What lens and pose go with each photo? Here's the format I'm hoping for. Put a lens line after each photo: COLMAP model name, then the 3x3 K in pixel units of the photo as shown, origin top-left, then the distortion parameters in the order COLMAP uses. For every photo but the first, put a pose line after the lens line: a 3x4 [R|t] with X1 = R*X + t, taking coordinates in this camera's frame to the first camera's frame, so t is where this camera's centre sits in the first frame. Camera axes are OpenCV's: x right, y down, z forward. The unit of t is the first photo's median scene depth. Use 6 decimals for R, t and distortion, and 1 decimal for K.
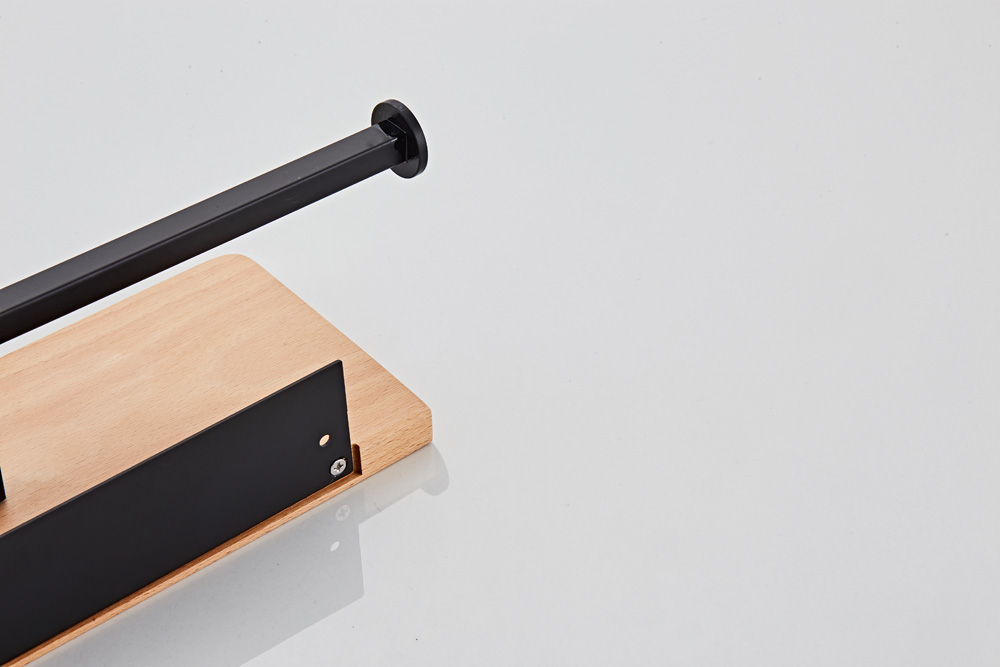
lens RADIAL K [[2515.9, 0, 500.2], [0, 2515.9, 334.1], [0, 0, 1]] dist [0.079607, 0.000000]
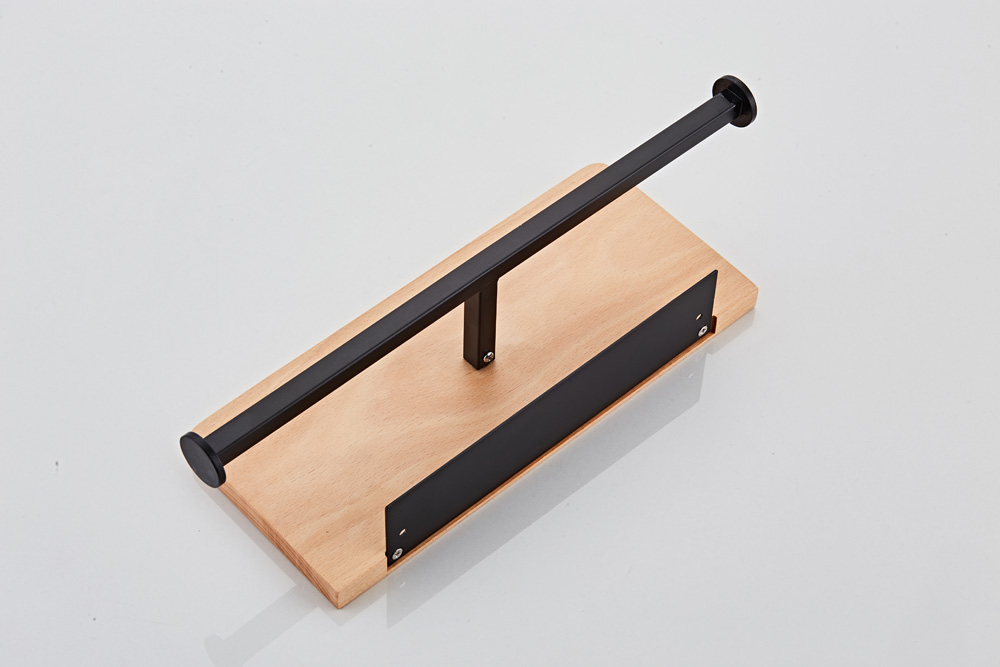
lens RADIAL K [[2515.9, 0, 499.9], [0, 2515.9, 333.0], [0, 0, 1]] dist [0.079607, 0.000000]
pose [[0.995426, -0.015297, 0.094299, -0.322361], [-0.005437, 0.976425, 0.215788, -0.266916], [-0.095377, -0.215314, 0.971876, -0.454207]]
